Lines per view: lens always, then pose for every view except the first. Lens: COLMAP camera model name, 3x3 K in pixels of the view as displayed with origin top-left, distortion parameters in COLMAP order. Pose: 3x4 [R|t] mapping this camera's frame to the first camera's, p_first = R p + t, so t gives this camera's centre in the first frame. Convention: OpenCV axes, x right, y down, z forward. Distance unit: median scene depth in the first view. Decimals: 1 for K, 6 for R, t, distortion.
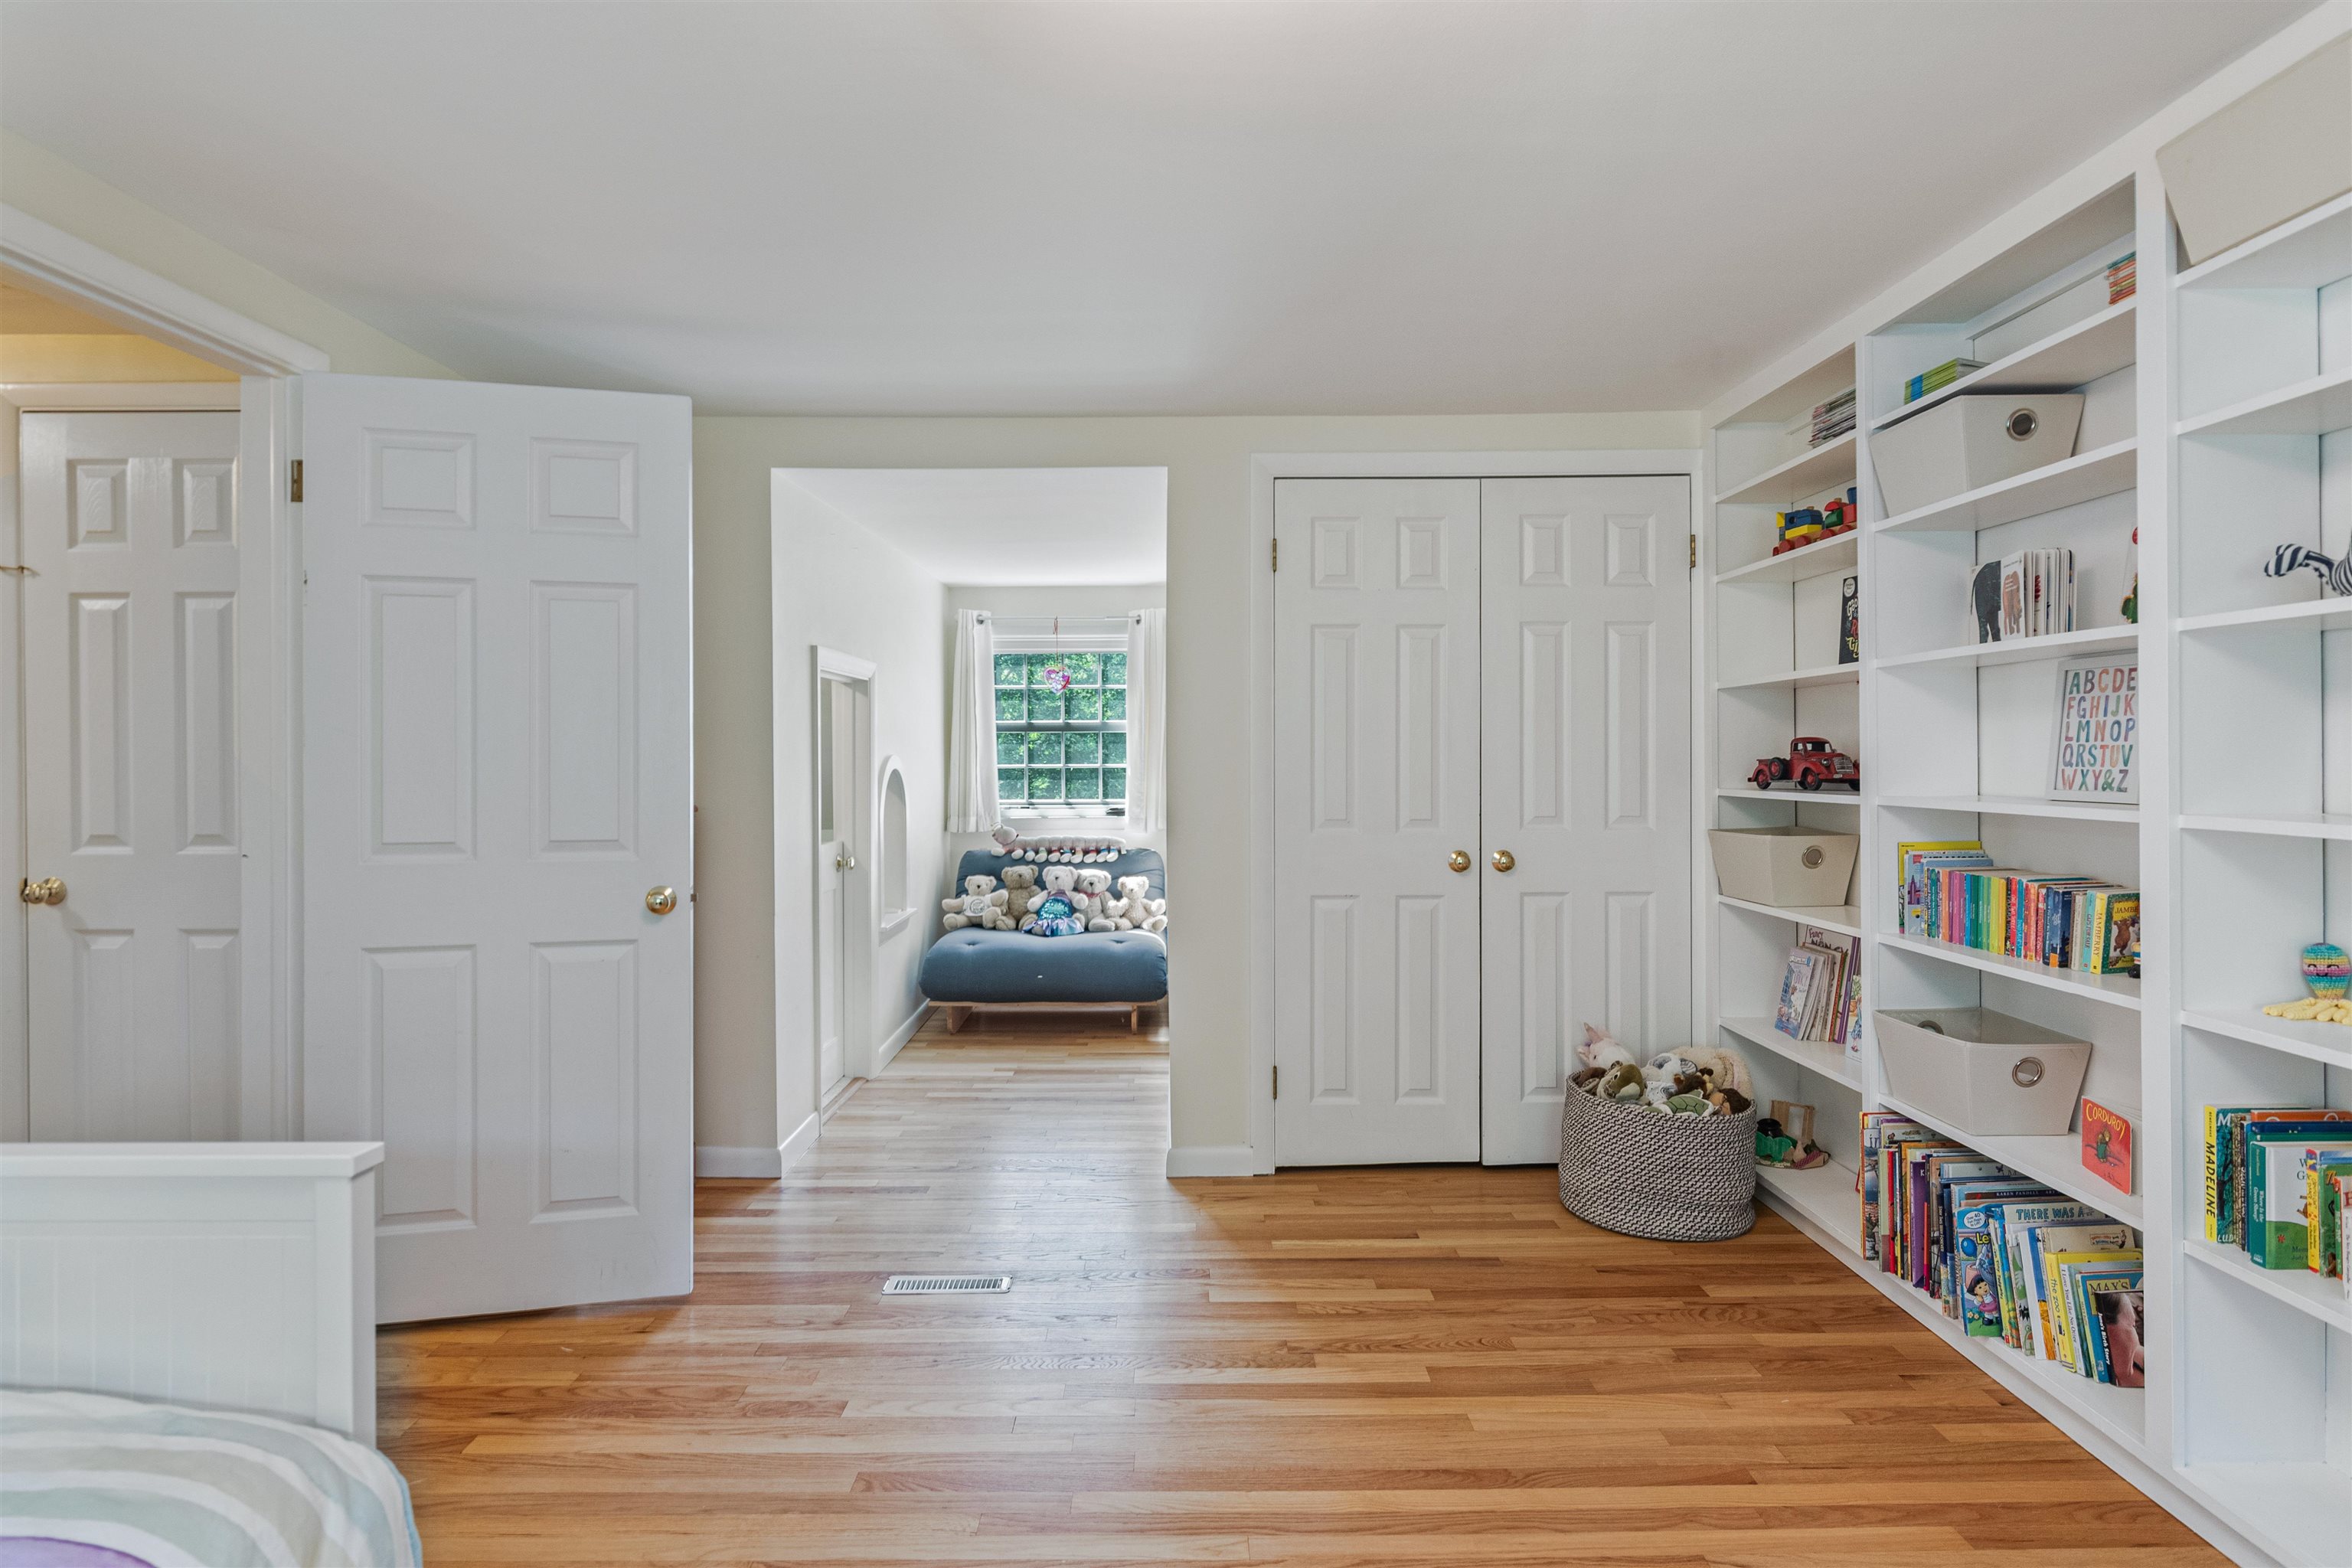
lens RADIAL K [[1240.5, 0, 1166.7], [0, 1240.5, 752.4], [0, 0, 1]] dist [0.001154, 0.000083]
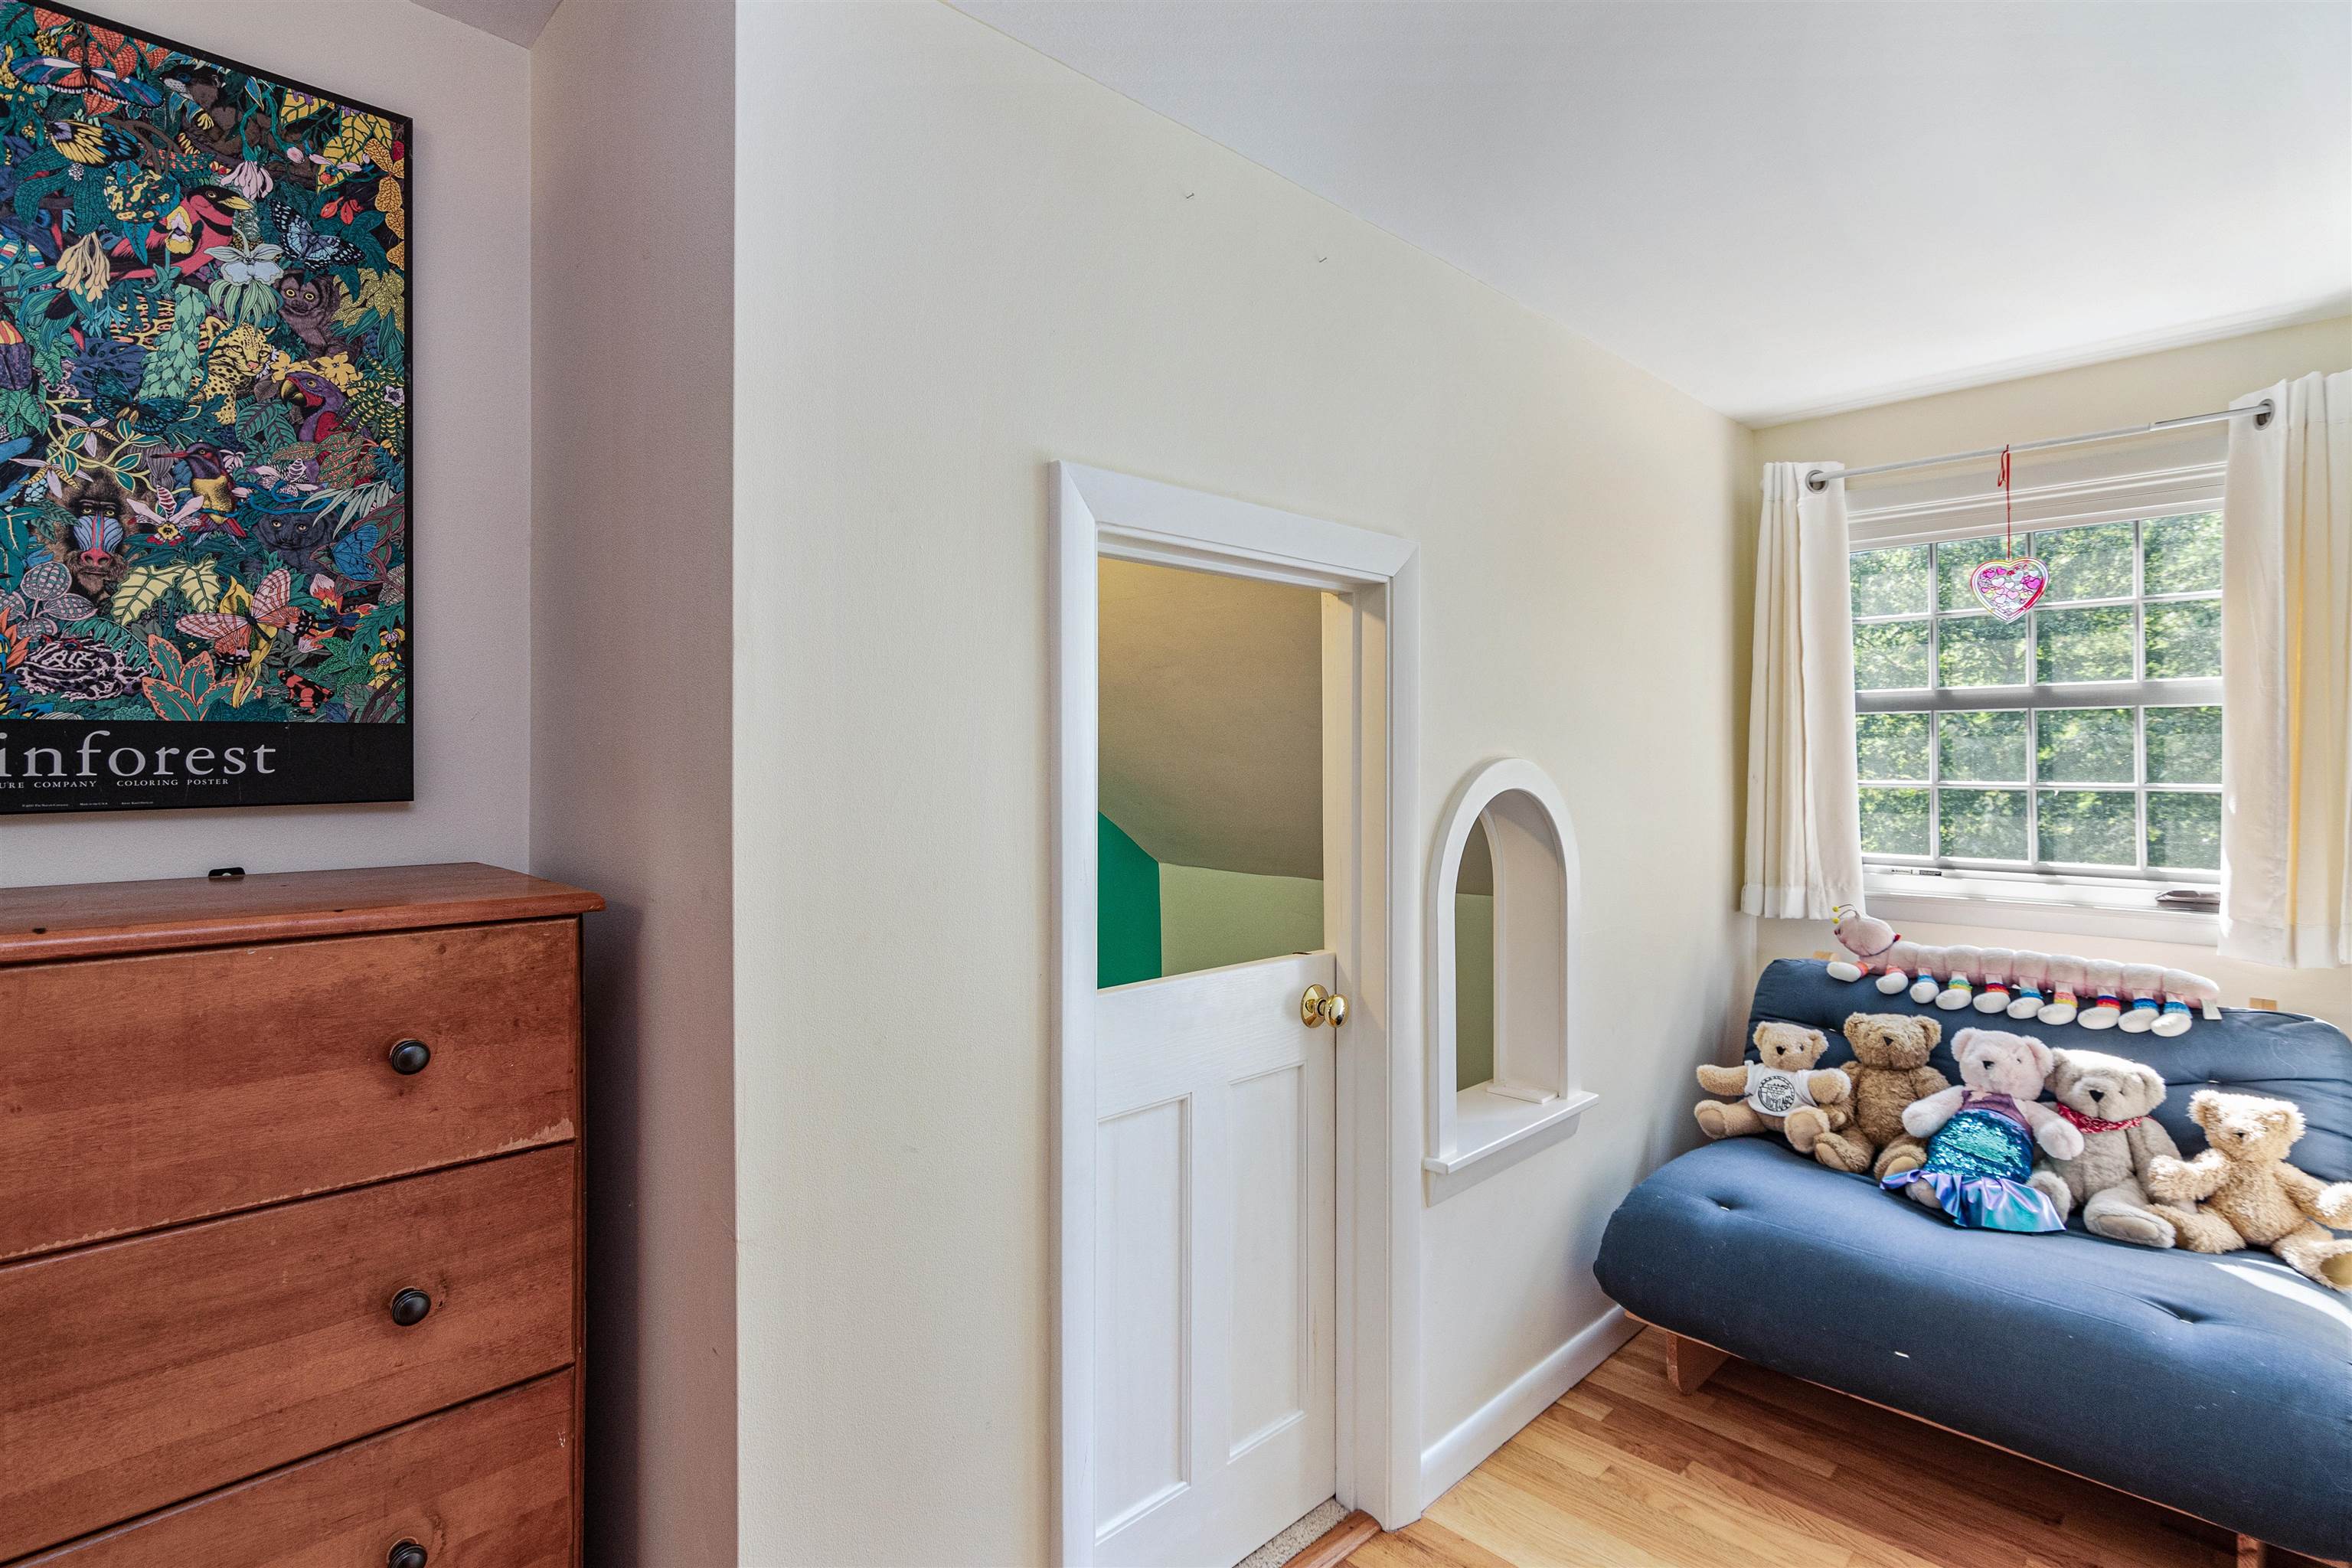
lens RADIAL K [[1155.1, 0, 1174.2], [0, 1155.1, 750.0], [0, 0, 1]] dist [-0.003043, 0.000487]
pose [[0.711069, -0.001754, -0.703120, -0.012406], [-0.002818, 0.999982, -0.005344, 0.001342], [0.703117, 0.005781, 0.711051, 0.534007]]
